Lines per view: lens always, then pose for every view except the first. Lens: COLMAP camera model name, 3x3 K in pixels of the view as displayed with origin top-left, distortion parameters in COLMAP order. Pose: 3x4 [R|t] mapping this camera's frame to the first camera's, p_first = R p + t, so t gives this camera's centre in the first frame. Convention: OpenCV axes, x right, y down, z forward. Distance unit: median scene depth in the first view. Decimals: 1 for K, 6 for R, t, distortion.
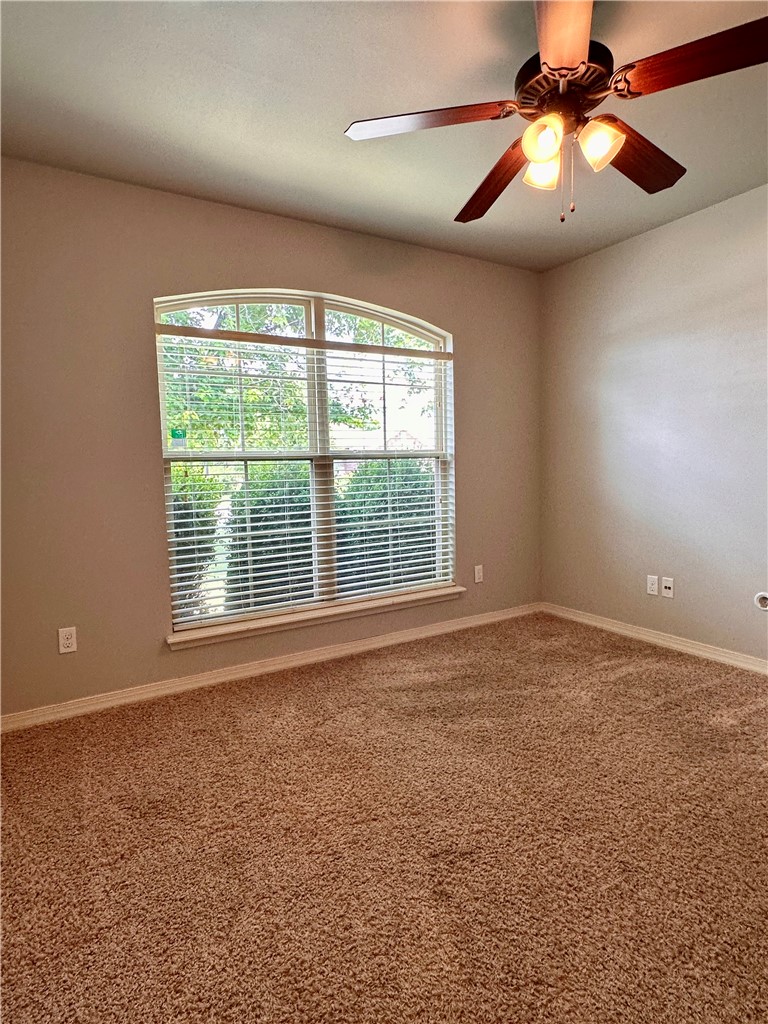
lens RADIAL K [[548.2, 0, 384.0], [0, 548.2, 512.0], [0, 0, 1]] dist [-0.000128, 0.001059]
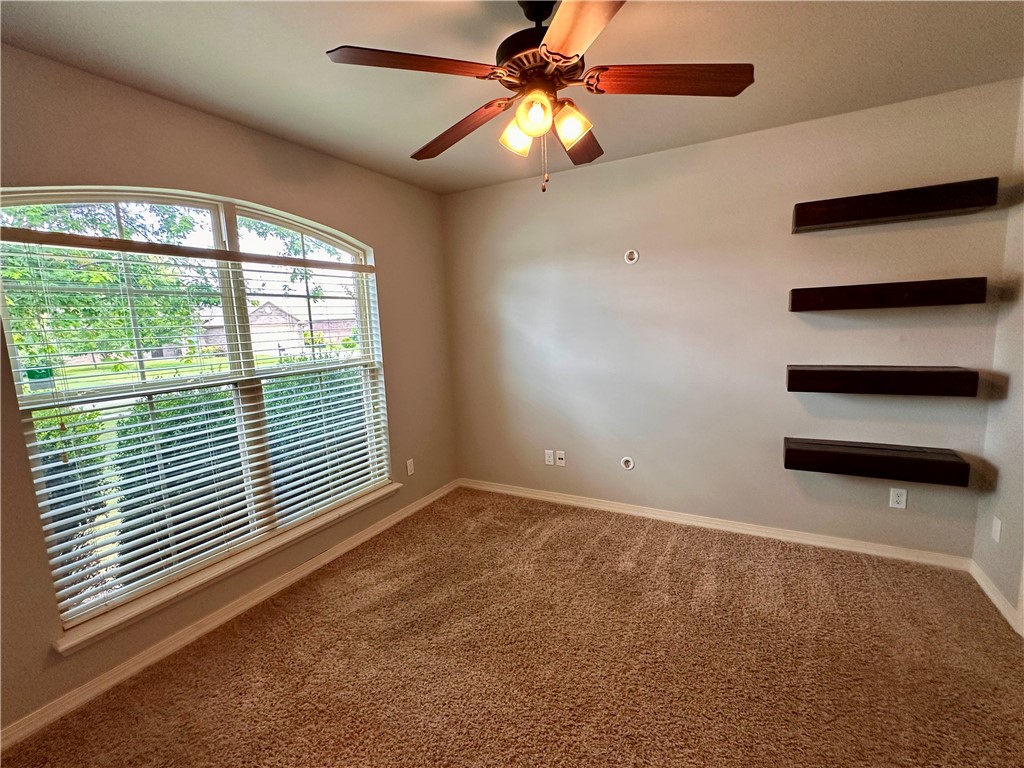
lens RADIAL K [[454.8, 0, 509.7], [0, 454.8, 387.4], [0, 0, 1]] dist [-0.008688, -0.000007]
pose [[0.865479, -0.084143, 0.493827, -0.110764], [0.064046, 0.996288, 0.057512, -0.104372], [-0.496834, -0.018148, 0.867656, 0.128772]]
